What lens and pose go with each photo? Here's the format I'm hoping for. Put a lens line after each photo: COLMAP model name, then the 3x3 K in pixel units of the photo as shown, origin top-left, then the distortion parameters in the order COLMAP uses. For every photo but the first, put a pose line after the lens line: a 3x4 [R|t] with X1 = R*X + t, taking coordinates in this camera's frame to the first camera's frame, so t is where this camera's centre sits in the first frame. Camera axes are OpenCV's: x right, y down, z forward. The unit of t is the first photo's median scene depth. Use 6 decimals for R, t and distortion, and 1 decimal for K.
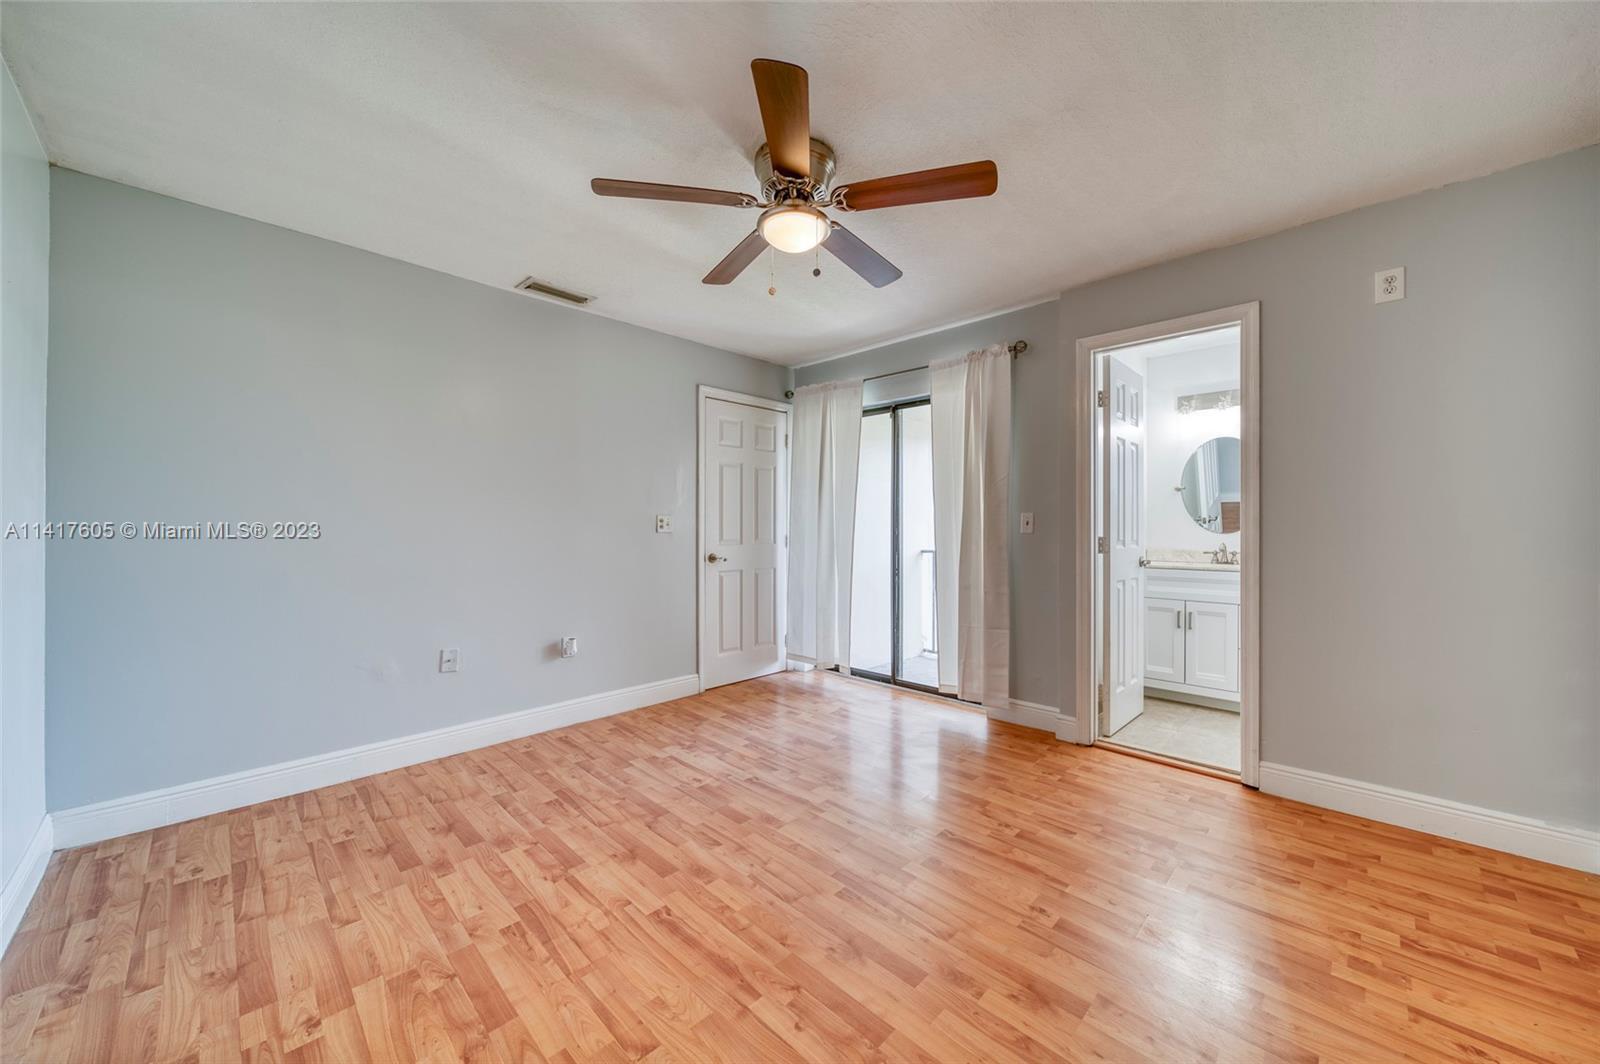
lens RADIAL K [[567.8, 0, 804.4], [0, 567.8, 528.5], [0, 0, 1]] dist [-0.003125, -0.000358]
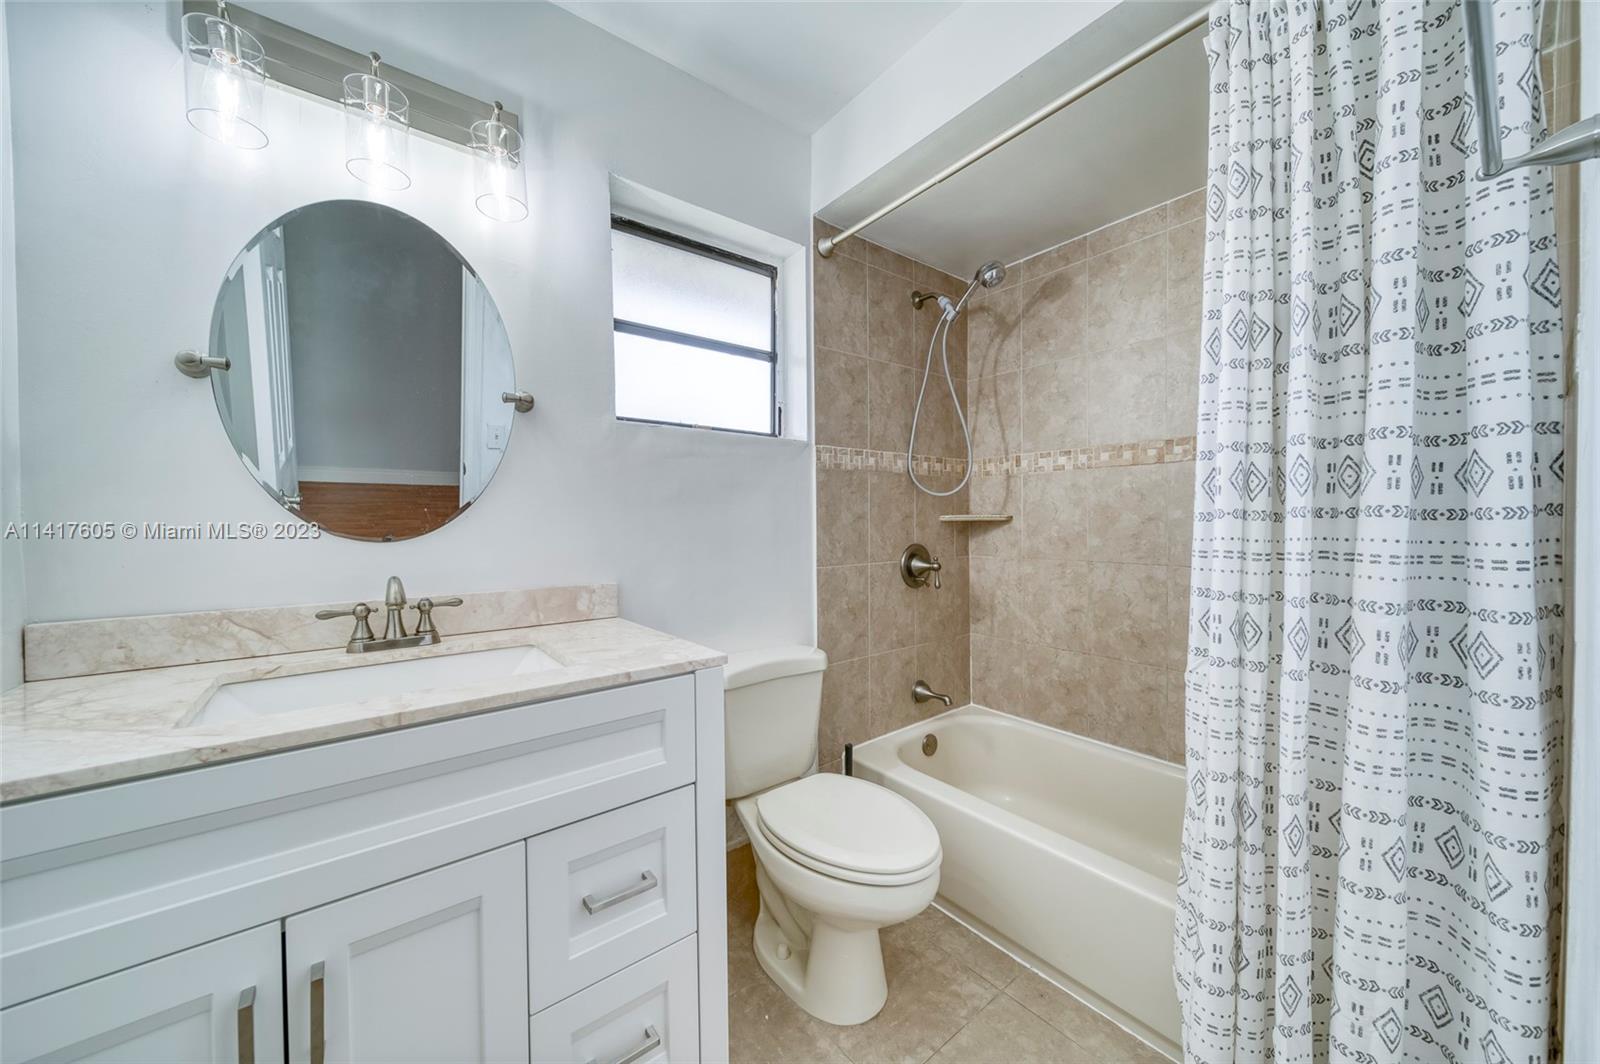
lens RADIAL K [[567.8, 0, 796.9], [0, 567.8, 534.1], [0, 0, 1]] dist [-0.003125, -0.000358]
pose [[0.141189, -0.025144, 0.989663, 0.477384], [0.007276, 0.999677, 0.024361, -0.001693], [-0.989956, 0.003761, 0.141326, 0.746890]]
